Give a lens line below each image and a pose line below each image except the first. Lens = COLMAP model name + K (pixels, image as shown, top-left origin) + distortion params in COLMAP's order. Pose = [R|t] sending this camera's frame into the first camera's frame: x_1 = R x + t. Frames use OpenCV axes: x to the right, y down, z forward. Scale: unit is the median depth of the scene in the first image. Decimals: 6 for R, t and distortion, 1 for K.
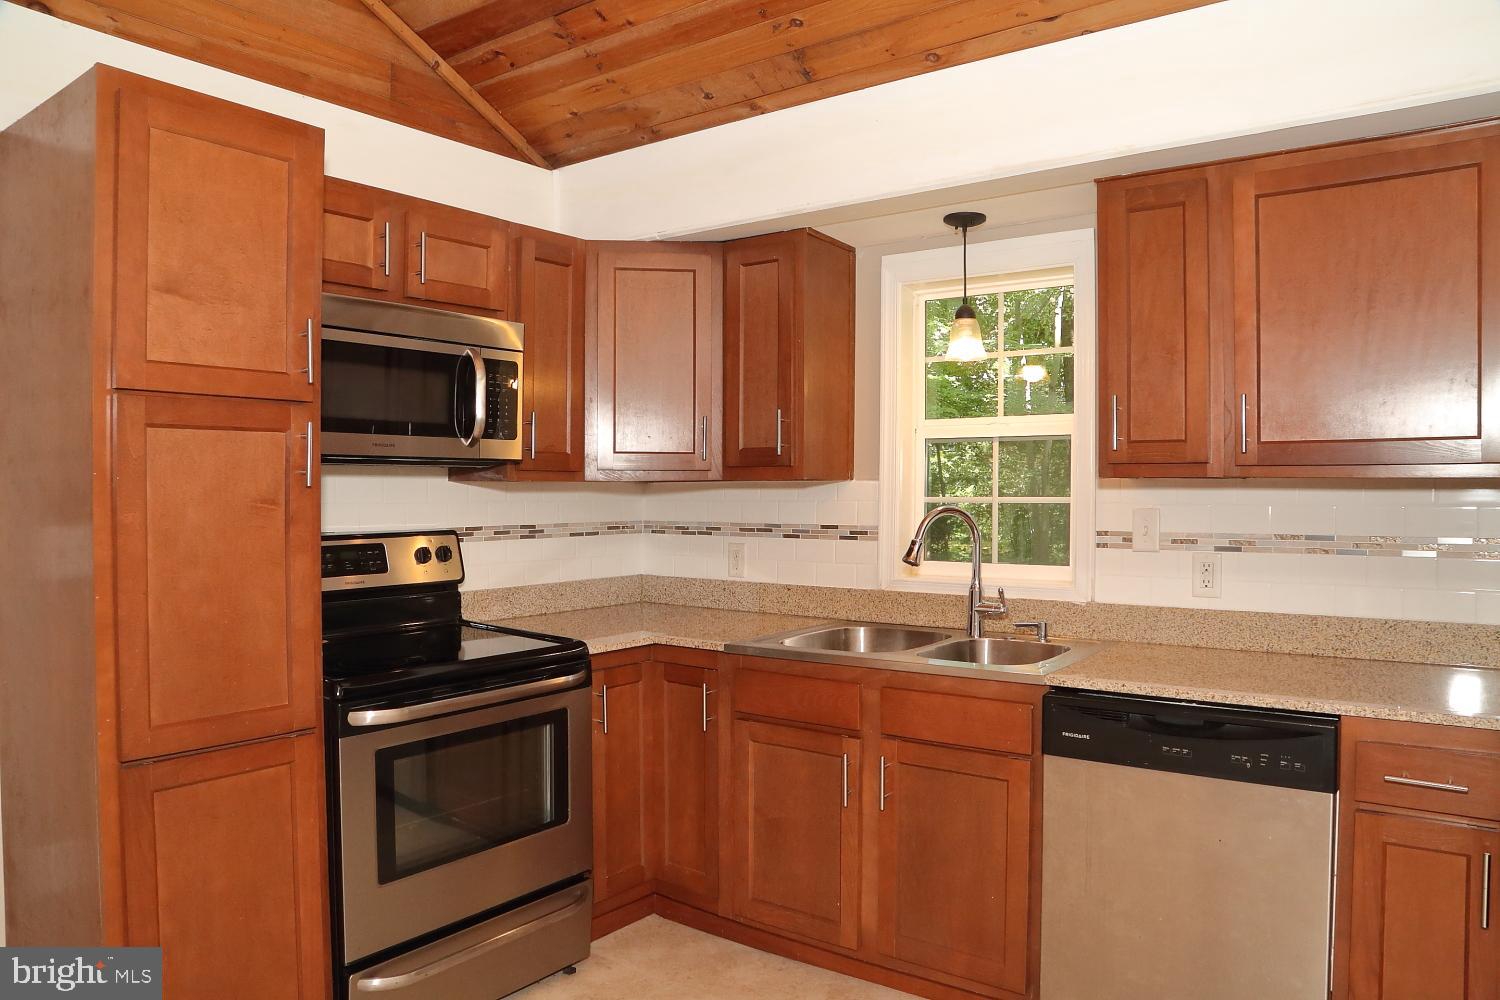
lens RADIAL K [[1057.0, 0, 765.1], [0, 1057.0, 504.0], [0, 0, 1]] dist [-0.114155, 0.051916]
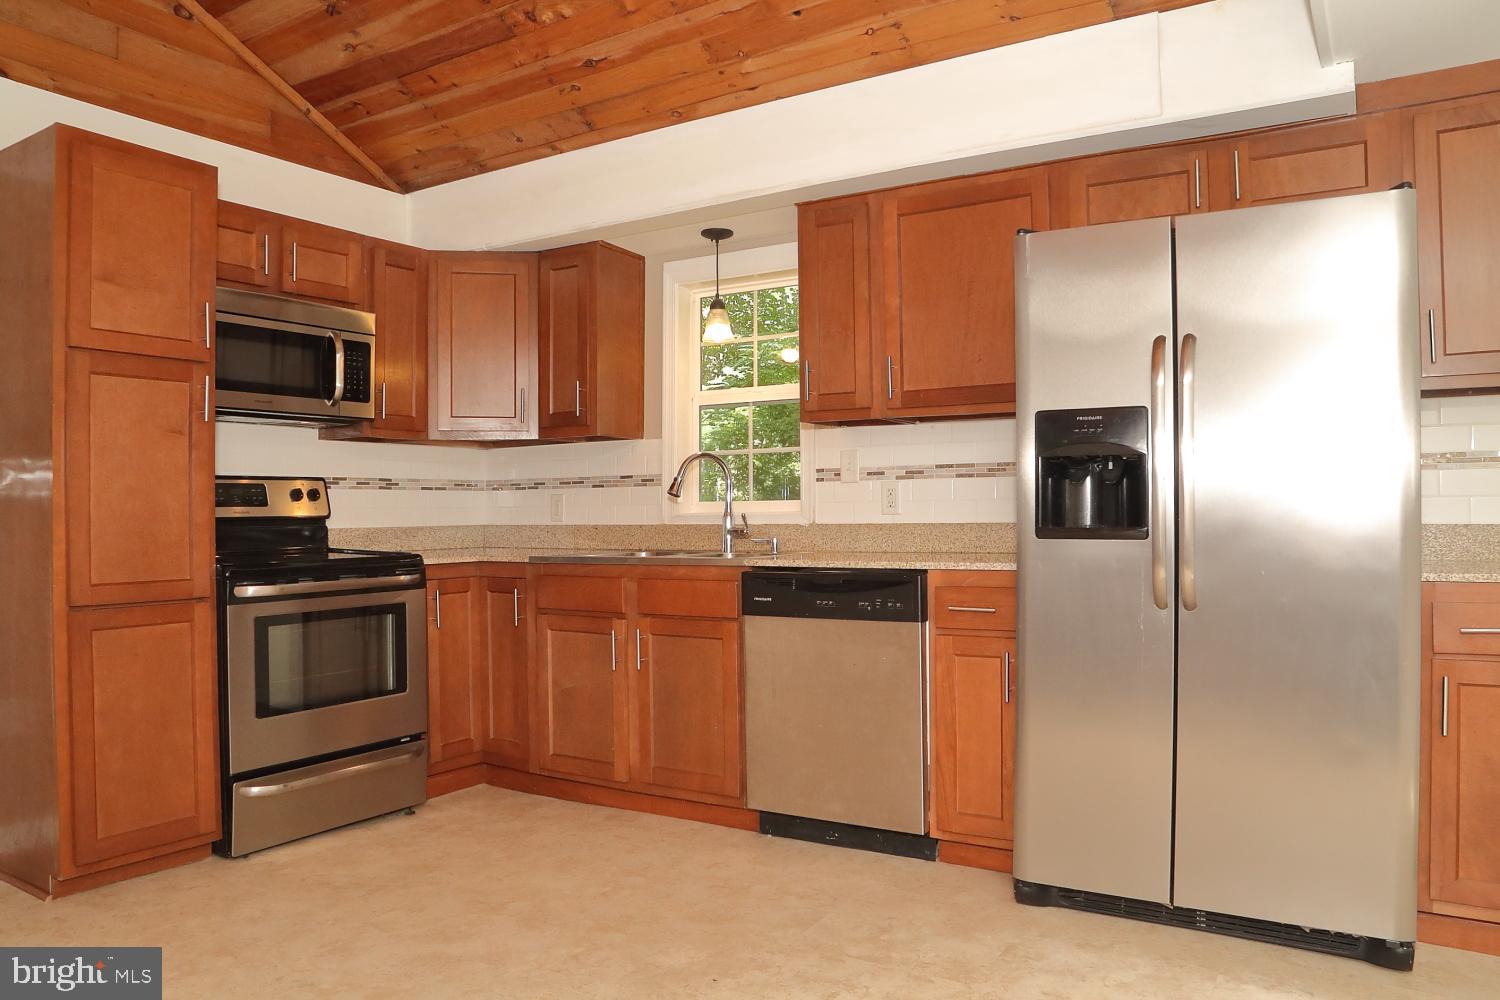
lens RADIAL K [[1057.0, 0, 756.2], [0, 1057.0, 498.2], [0, 0, 1]] dist [-0.114155, 0.051916]
pose [[0.996702, -0.009918, 0.080535, 0.145326], [0.011607, 0.999722, -0.020527, 0.095551], [-0.080309, 0.021394, 0.996540, -0.340436]]
